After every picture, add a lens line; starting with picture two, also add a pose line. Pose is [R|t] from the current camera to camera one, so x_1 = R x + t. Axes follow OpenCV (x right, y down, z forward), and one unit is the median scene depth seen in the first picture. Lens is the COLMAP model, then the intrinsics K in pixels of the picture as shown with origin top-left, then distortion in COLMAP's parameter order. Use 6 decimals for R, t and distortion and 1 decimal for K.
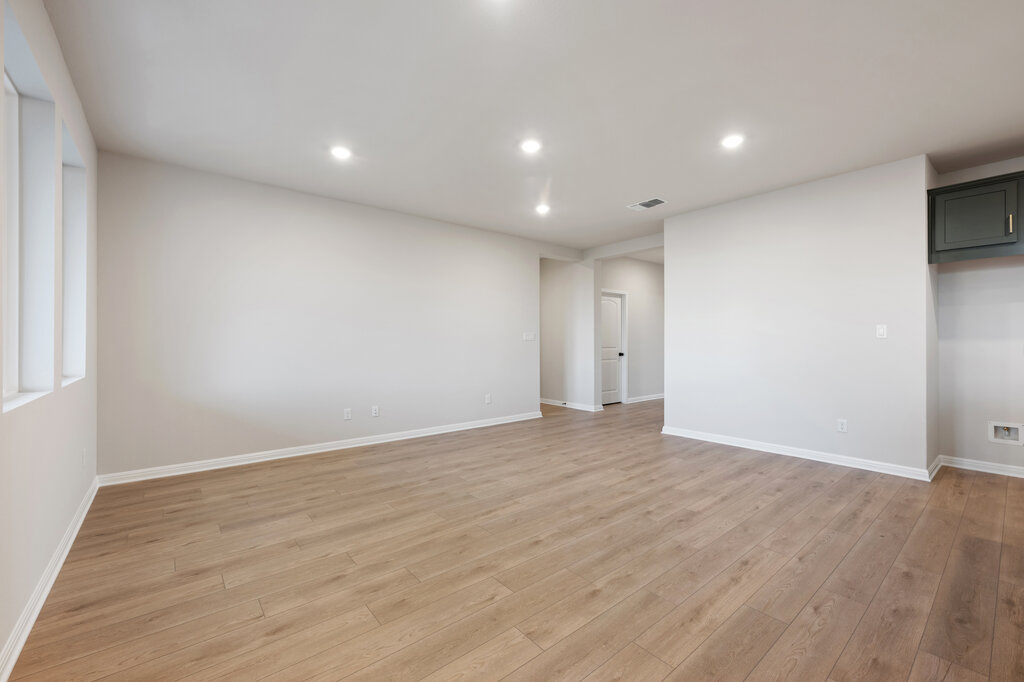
lens RADIAL K [[423.0, 0, 515.4], [0, 423.0, 333.9], [0, 0, 1]] dist [-0.001356, 0.000389]
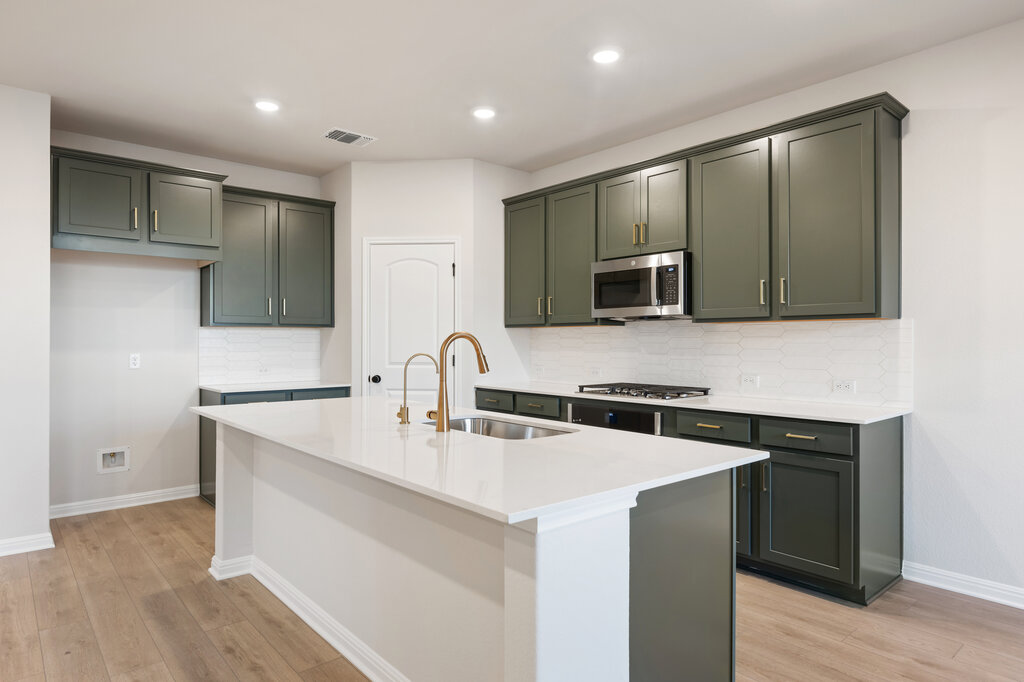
lens RADIAL K [[598.8, 0, 501.8], [0, 598.8, 338.9], [0, 0, 1]] dist [0.003856, -0.001860]
pose [[-0.007570, 0.009893, 0.999922, -0.057875], [-0.017181, 0.999802, -0.010022, -0.010876], [-0.999824, -0.017255, -0.007398, 0.228750]]
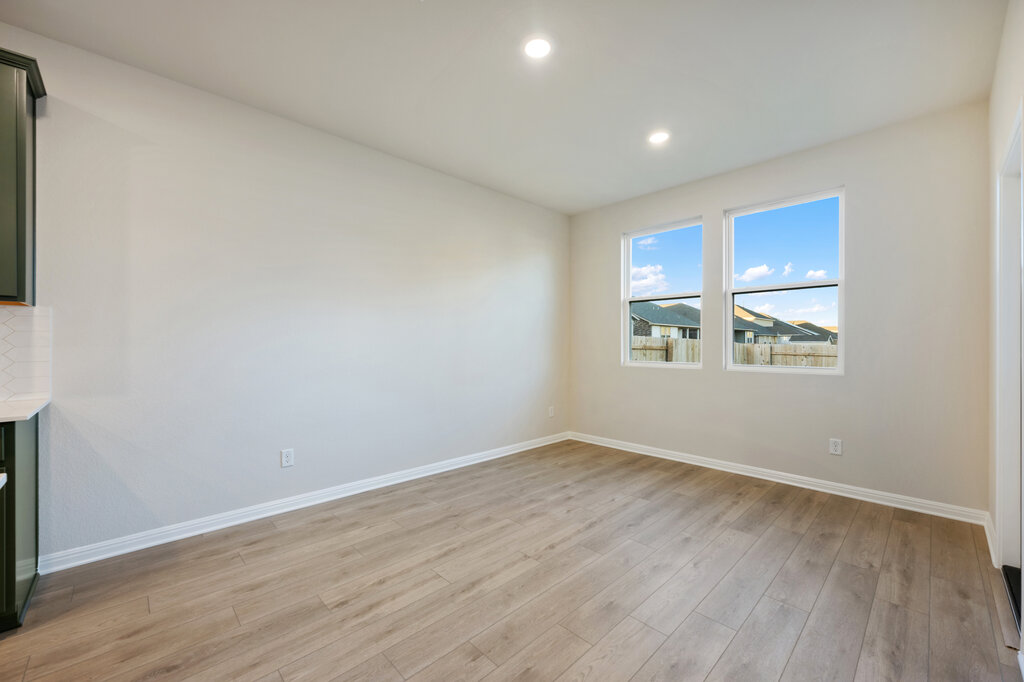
lens RADIAL K [[408.8, 0, 516.1], [0, 408.8, 341.8], [0, 0, 1]] dist [0.002033, -0.000588]
pose [[-0.997010, 0.002591, -0.077229, 0.186420], [0.004274, 0.999757, -0.021642, 0.006382], [0.077154, -0.021908, -0.996778, 0.261247]]
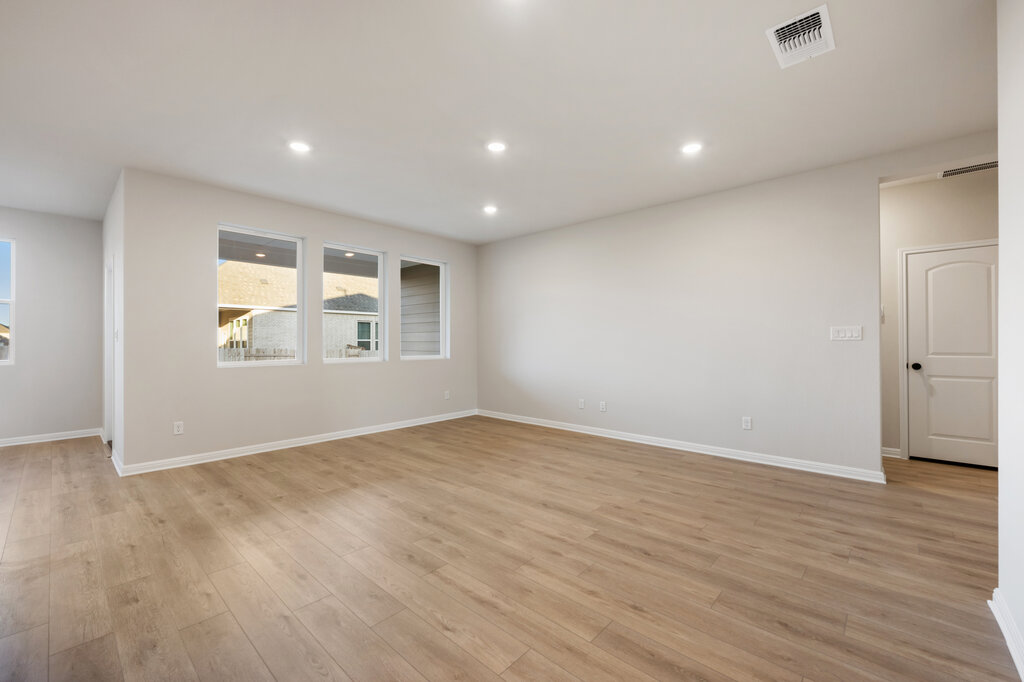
lens RADIAL K [[423.0, 0, 506.2], [0, 423.0, 338.5], [0, 0, 1]] dist [-0.001356, 0.000389]
pose [[0.122564, -0.007171, -0.992435, 0.978990], [0.019480, 0.999799, -0.004818, 0.012344], [0.992269, -0.018742, 0.122679, 0.854015]]
